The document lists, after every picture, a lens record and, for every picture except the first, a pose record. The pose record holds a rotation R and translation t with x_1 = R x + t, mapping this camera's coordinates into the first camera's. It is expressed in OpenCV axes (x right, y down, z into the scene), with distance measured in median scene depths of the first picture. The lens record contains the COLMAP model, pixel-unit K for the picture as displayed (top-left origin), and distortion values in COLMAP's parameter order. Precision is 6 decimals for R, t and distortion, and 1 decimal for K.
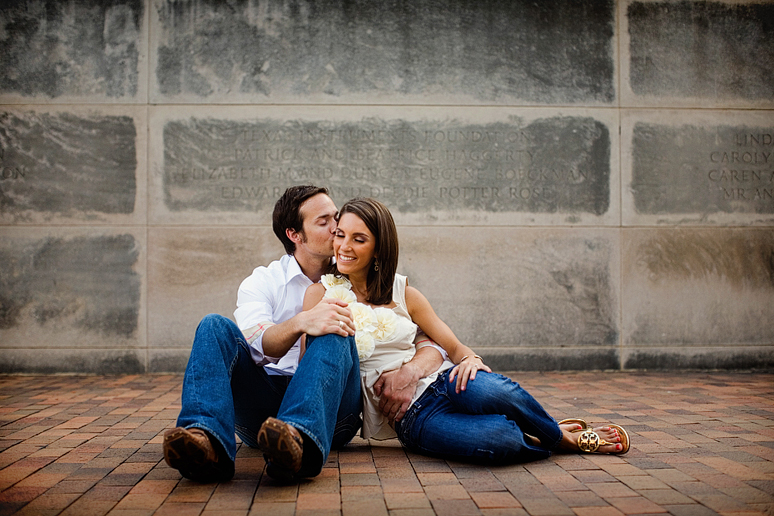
lens RADIAL K [[1088.6, 0, 386.4], [0, 1088.6, 256.3], [0, 0, 1]] dist [-0.127995, 0.000000]
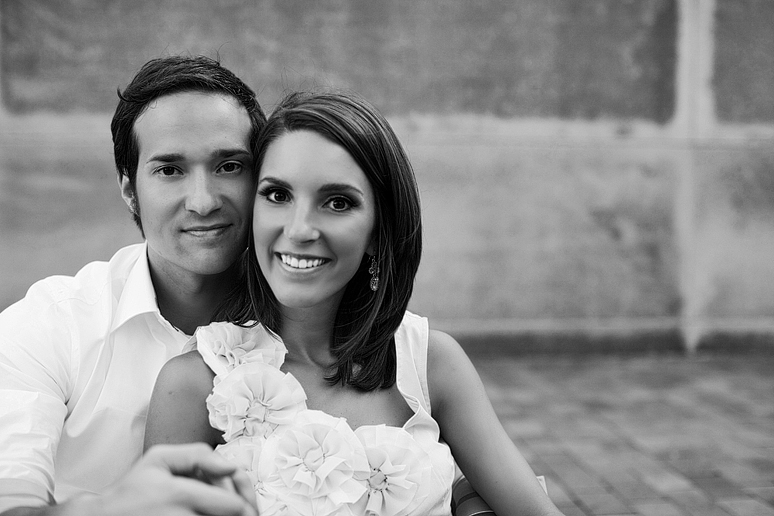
lens RADIAL K [[1088.6, 0, 389.2], [0, 1088.6, 260.5], [0, 0, 1]] dist [-0.127995, 0.000000]
pose [[0.997790, -0.000630, 0.066445, -0.016139], [-0.005252, 0.996079, 0.088309, -0.013166], [-0.066240, -0.088463, 0.993874, 0.341180]]
